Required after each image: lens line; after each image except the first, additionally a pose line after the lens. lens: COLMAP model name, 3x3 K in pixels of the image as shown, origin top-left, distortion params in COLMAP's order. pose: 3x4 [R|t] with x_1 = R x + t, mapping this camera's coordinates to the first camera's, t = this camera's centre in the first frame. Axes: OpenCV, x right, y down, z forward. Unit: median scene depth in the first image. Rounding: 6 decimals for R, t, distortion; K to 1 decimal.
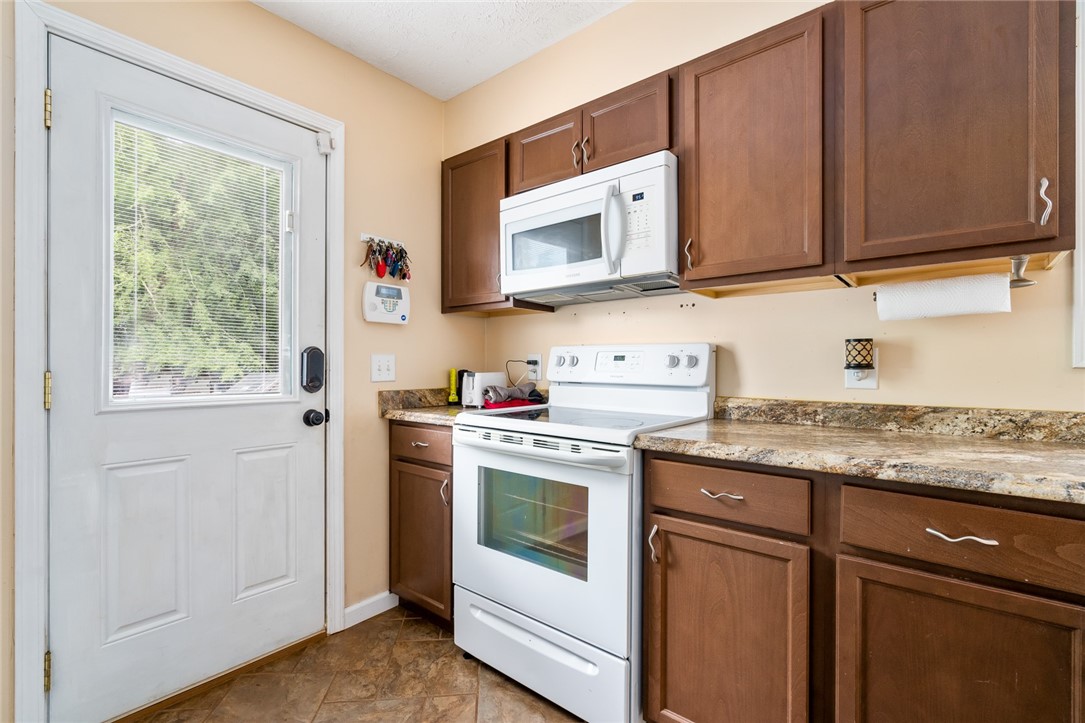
lens RADIAL K [[490.1, 0, 540.5], [0, 490.1, 364.5], [0, 0, 1]] dist [-0.005383, 0.000864]
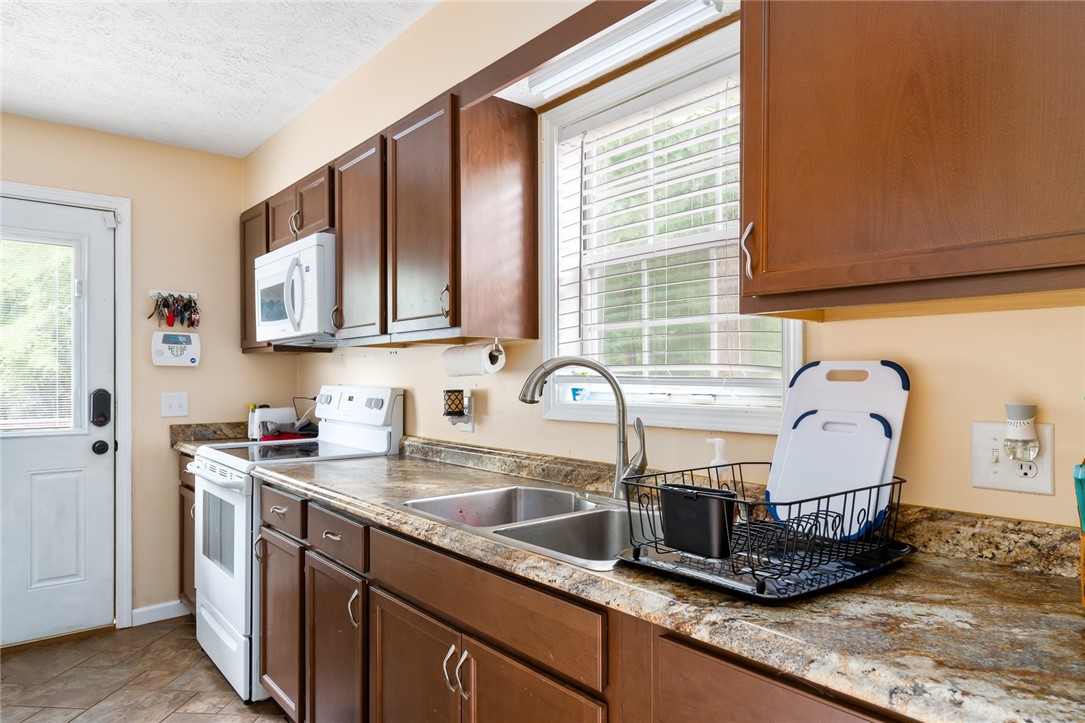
lens RADIAL K [[683.8, 0, 547.8], [0, 683.8, 375.4], [0, 0, 1]] dist [0.002924, -0.002660]
pose [[0.983695, -0.000665, -0.179841, 0.958553], [0.001029, 0.999998, 0.001933, -0.074353], [0.179839, -0.002087, 0.983694, -0.484079]]
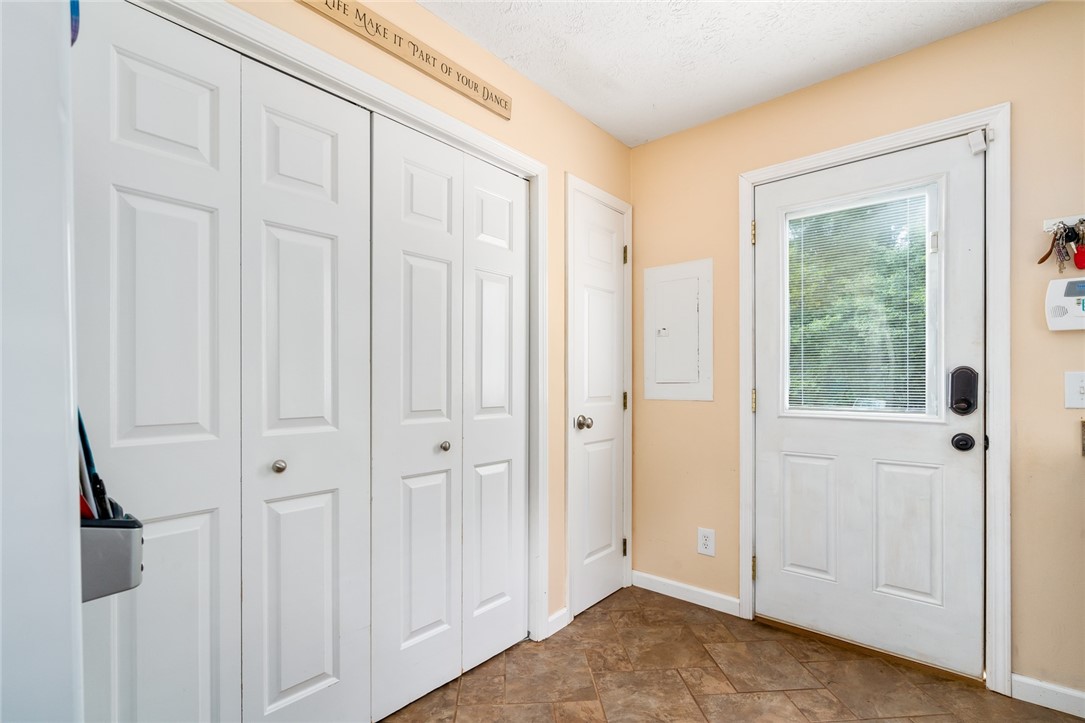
lens RADIAL K [[490.1, 0, 537.9], [0, 490.1, 383.5], [0, 0, 1]] dist [-0.005383, 0.000864]
pose [[-0.019768, 0.001476, -0.999804, 0.498716], [0.002416, 0.999996, 0.001428, -0.007187], [0.999802, -0.002387, -0.019772, 0.210760]]
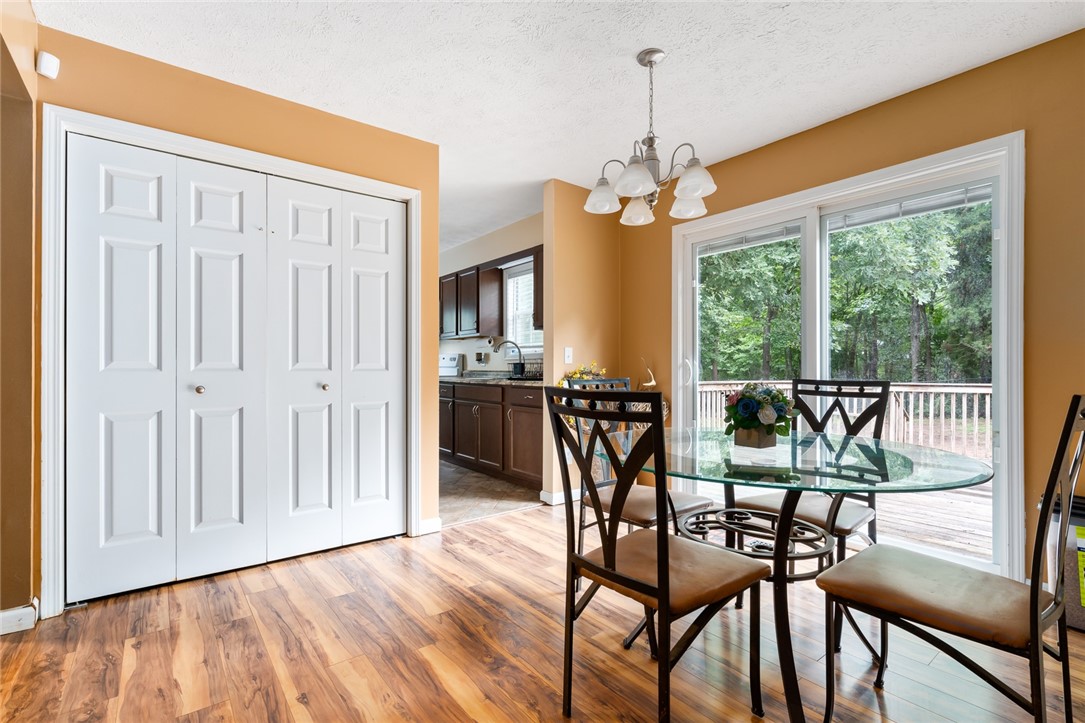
lens RADIAL K [[490.1, 0, 544.7], [0, 490.1, 368.6], [0, 0, 1]] dist [-0.005383, 0.000864]
pose [[0.977214, -0.001909, -0.212247, 1.576219], [0.002523, 0.999993, 0.002621, 0.047195], [0.212240, -0.003096, 0.977213, -2.068893]]
